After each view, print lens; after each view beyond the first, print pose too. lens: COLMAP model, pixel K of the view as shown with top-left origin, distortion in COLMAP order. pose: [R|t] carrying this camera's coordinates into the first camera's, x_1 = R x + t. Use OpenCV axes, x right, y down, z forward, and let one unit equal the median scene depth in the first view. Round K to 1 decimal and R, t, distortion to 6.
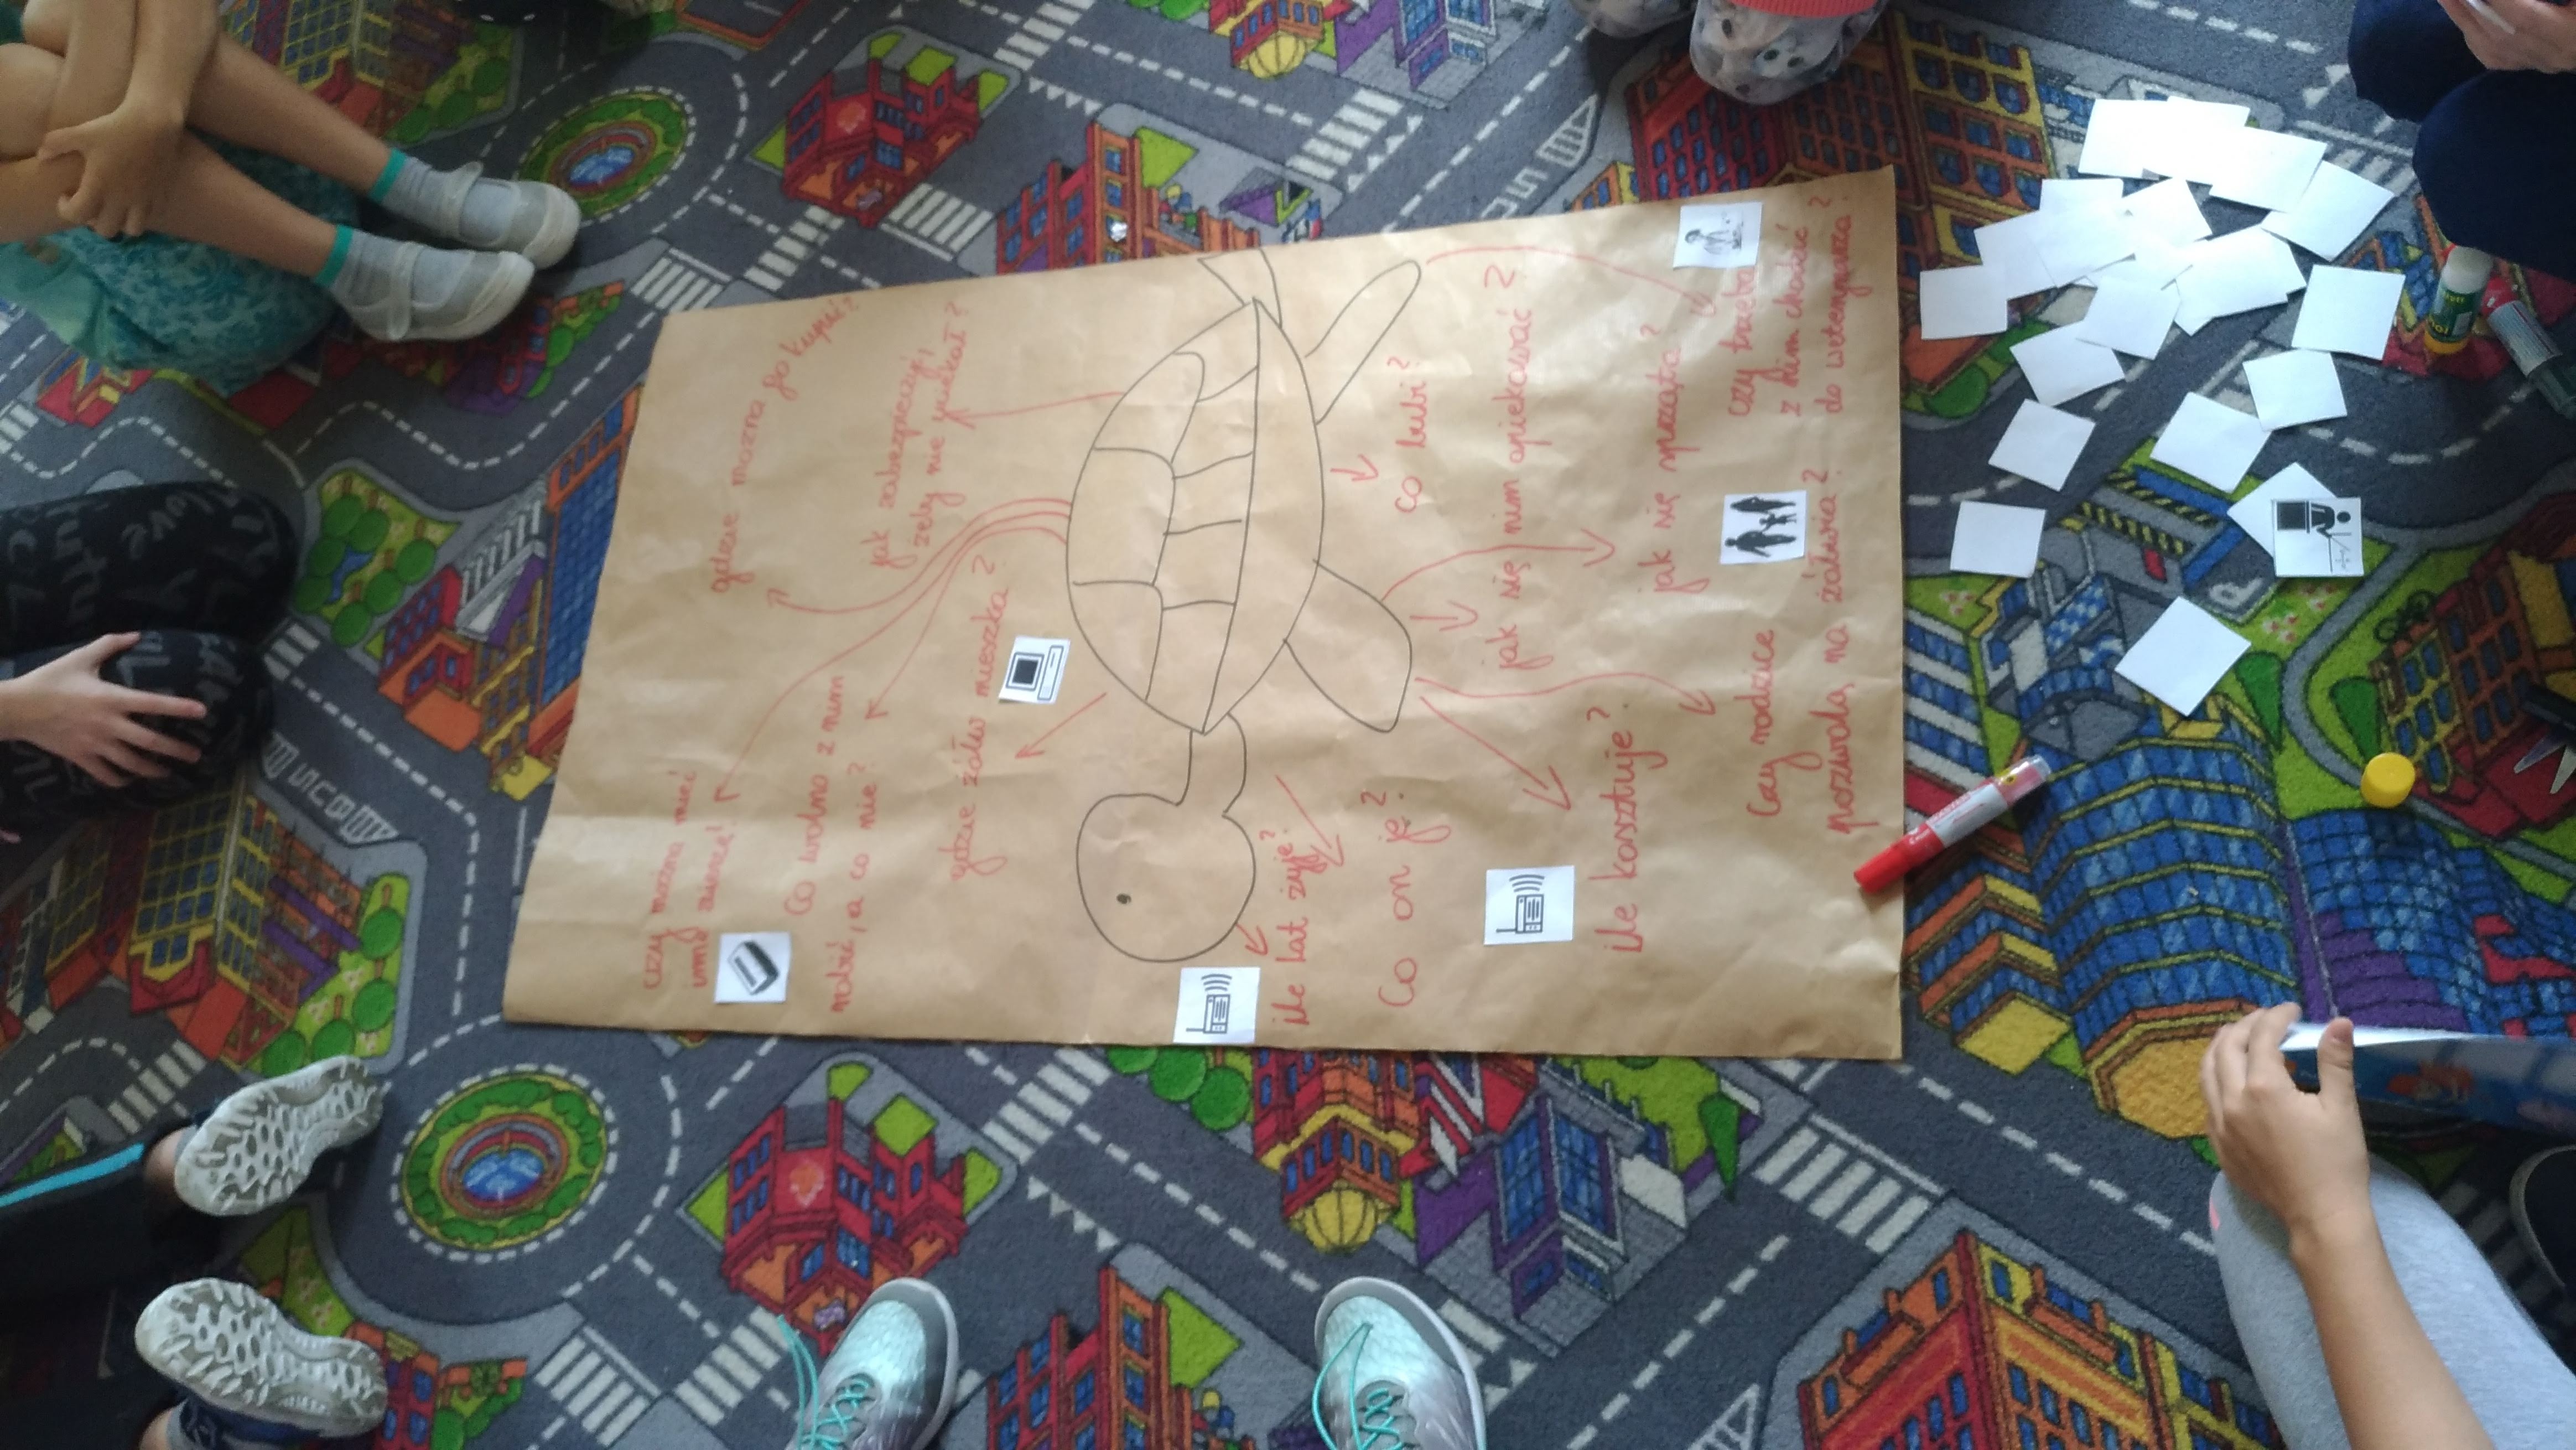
lens RADIAL K [[2077.5, 0, 1288.0], [0, 2077.5, 725.0], [0, 0, 1]] dist [-0.062524, 0.141734]
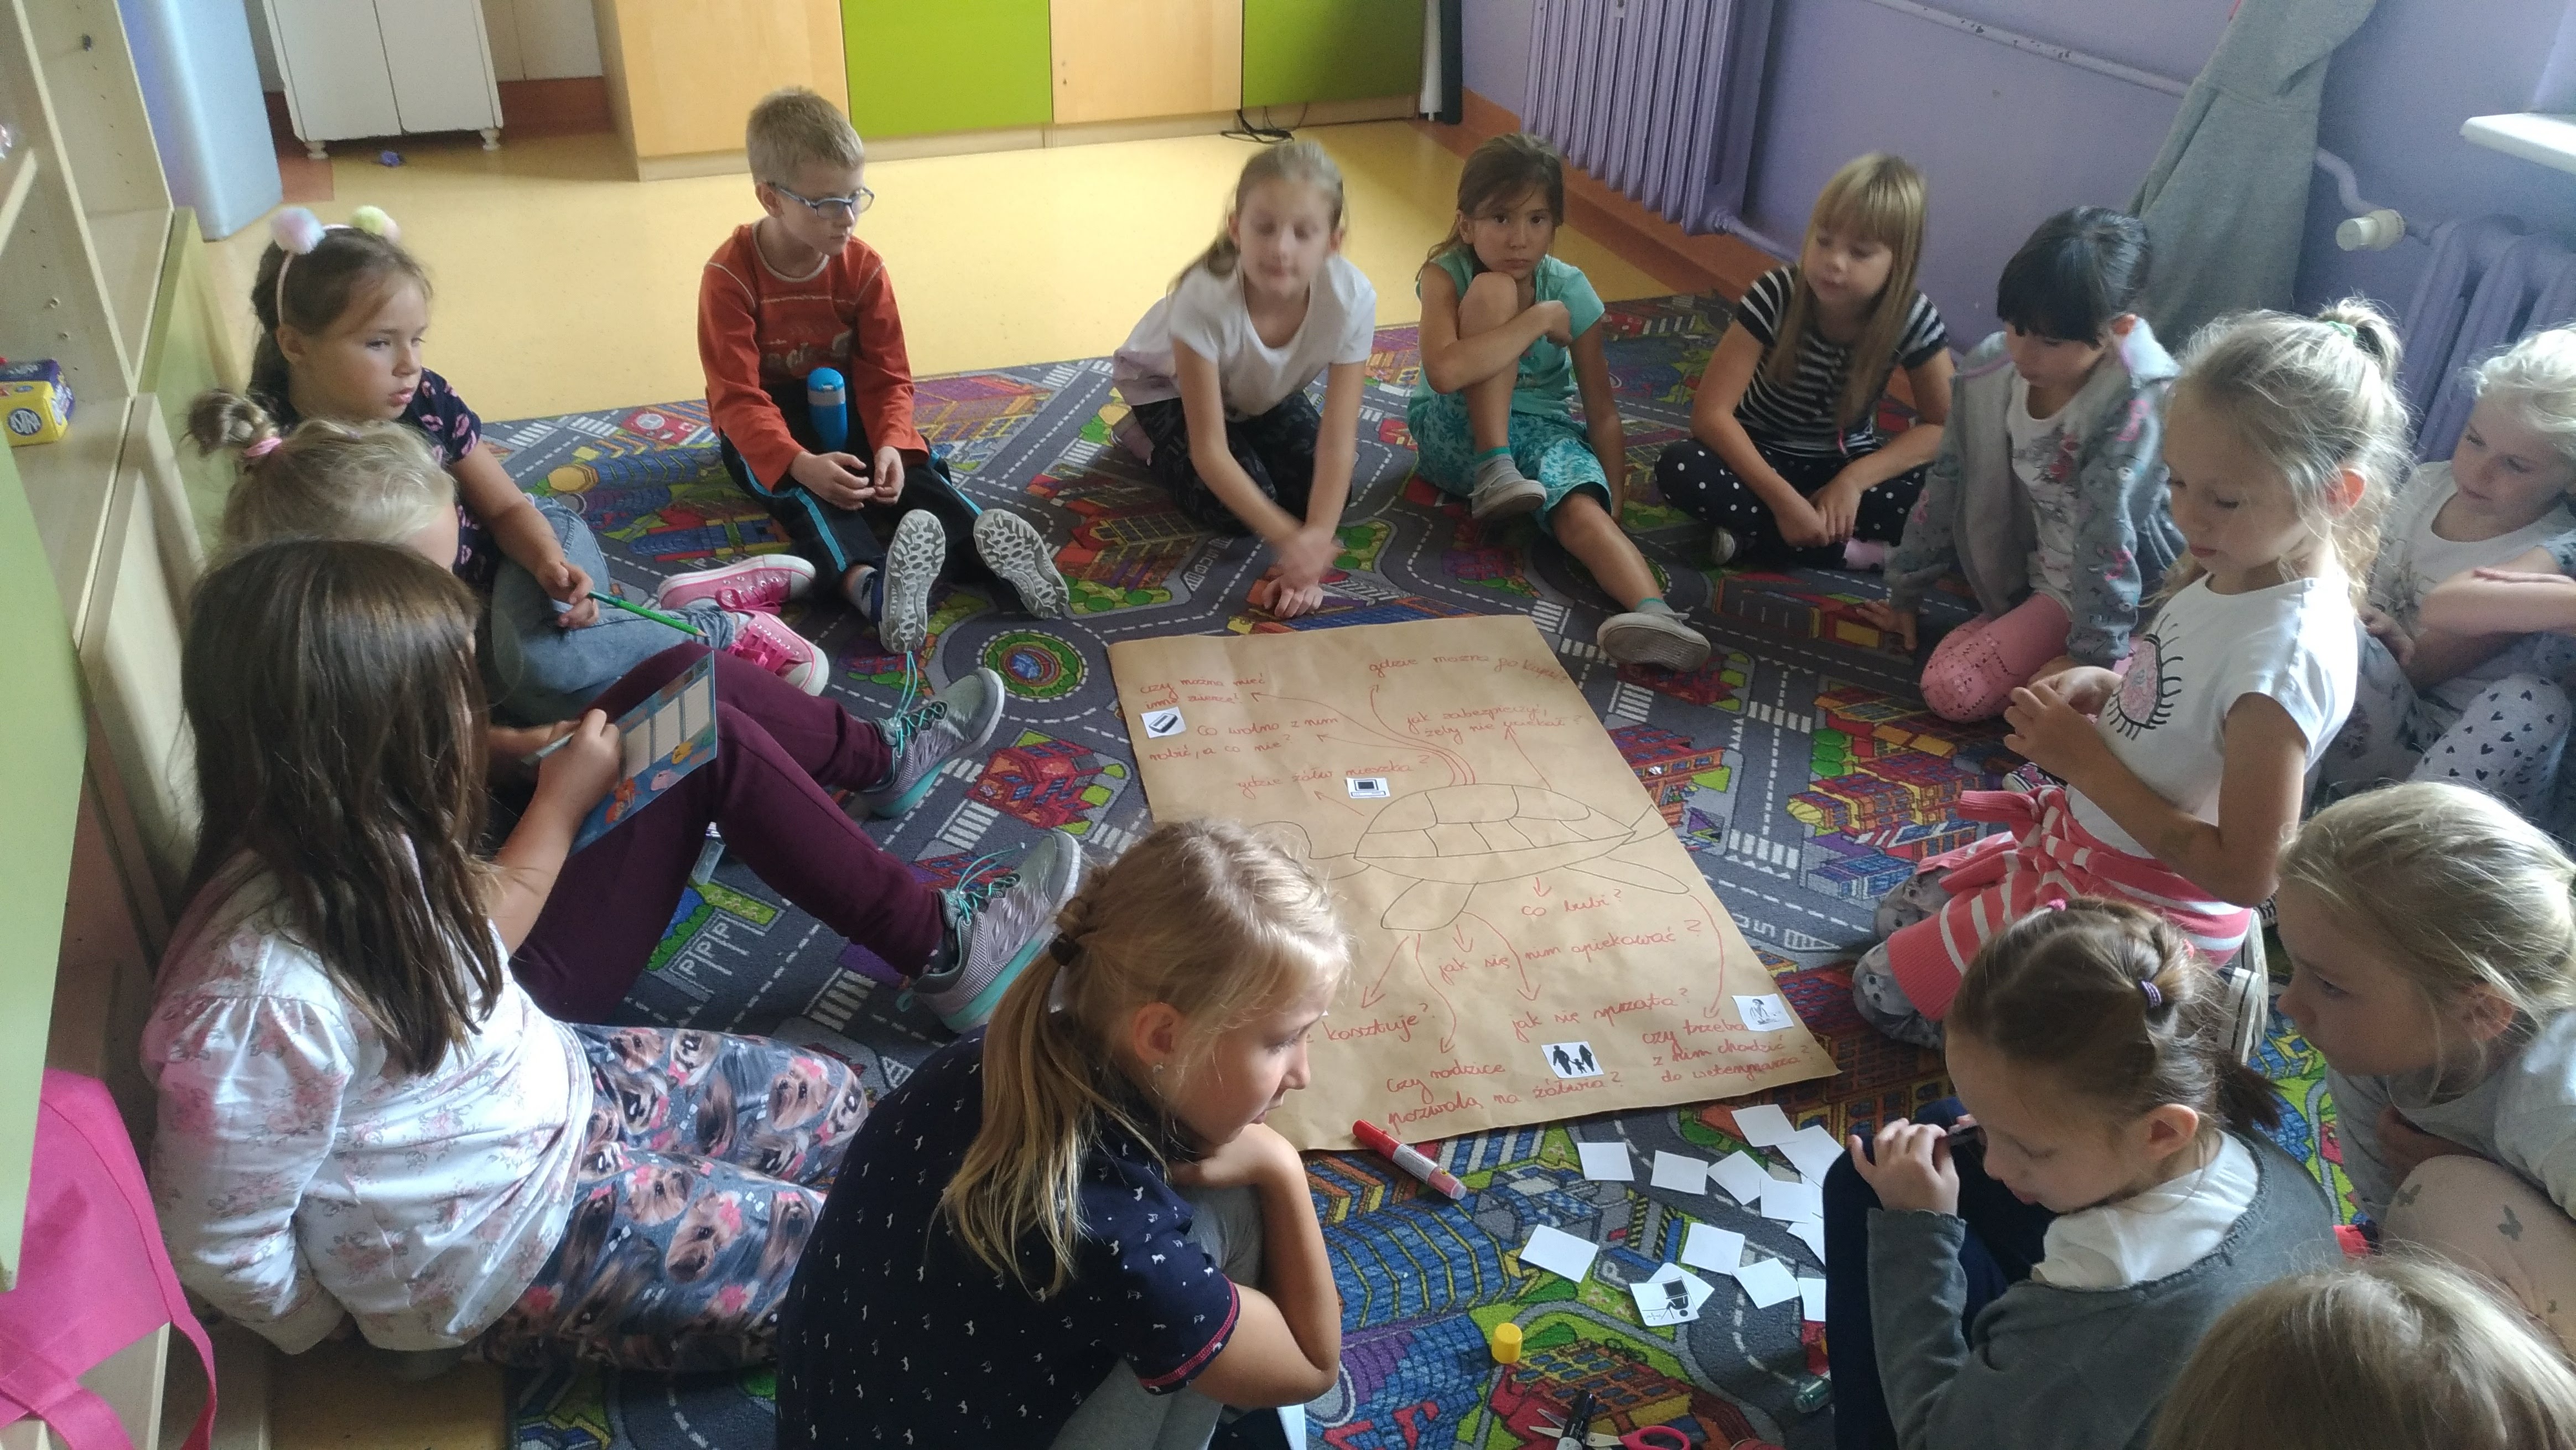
lens RADIAL K [[2077.5, 0, 1288.0], [0, 2077.5, 725.0], [0, 0, 1]] dist [-0.062524, 0.141734]
pose [[0.286420, 0.750808, -0.595189, 0.932062], [-0.929213, 0.369084, 0.018424, -0.017778], [0.233508, 0.547781, 0.803374, -0.465569]]
